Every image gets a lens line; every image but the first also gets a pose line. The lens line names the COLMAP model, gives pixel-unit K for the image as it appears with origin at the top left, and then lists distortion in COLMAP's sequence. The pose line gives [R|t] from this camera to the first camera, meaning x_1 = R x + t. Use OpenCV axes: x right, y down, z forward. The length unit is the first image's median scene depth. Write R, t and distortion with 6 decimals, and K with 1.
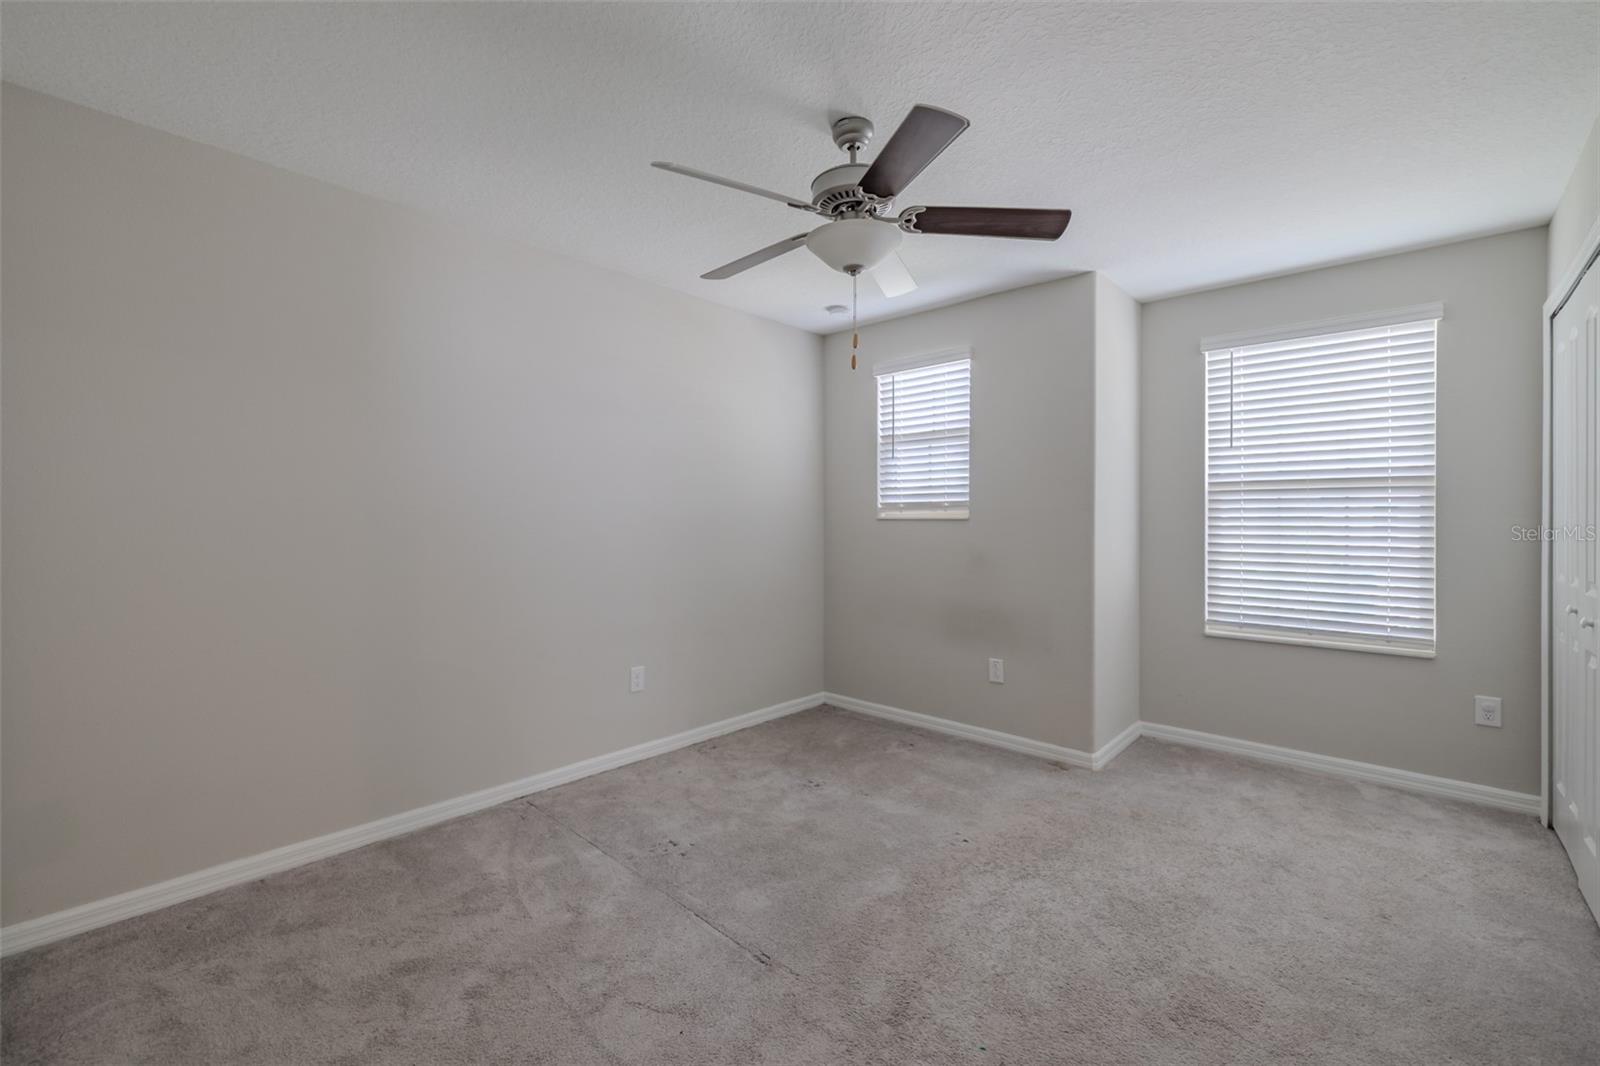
lens RADIAL K [[665.8, 0, 804.4], [0, 665.8, 524.5], [0, 0, 1]] dist [0.001000, -0.000386]
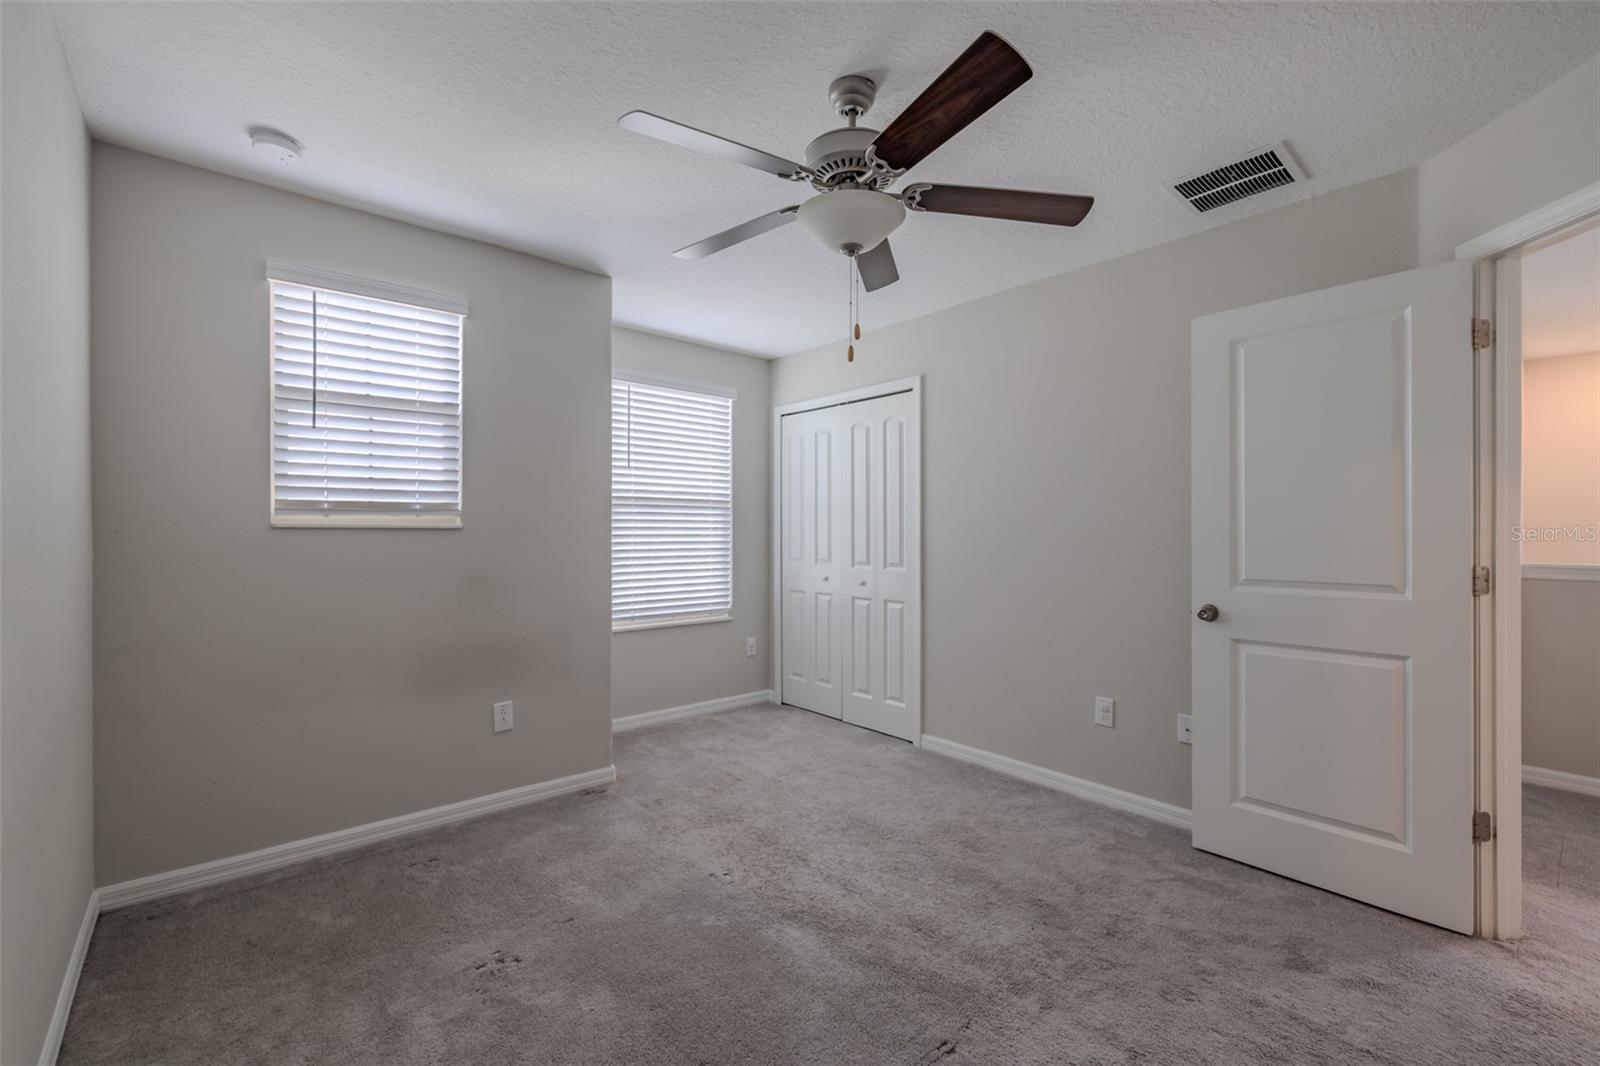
lens RADIAL K [[665.8, 0, 799.5], [0, 665.8, 532.4], [0, 0, 1]] dist [0.001000, -0.000386]
pose [[0.126788, -0.004511, 0.991920, -0.520181], [0.004344, 0.999983, 0.003992, -0.005152], [-0.991920, 0.003803, 0.126806, 0.607301]]
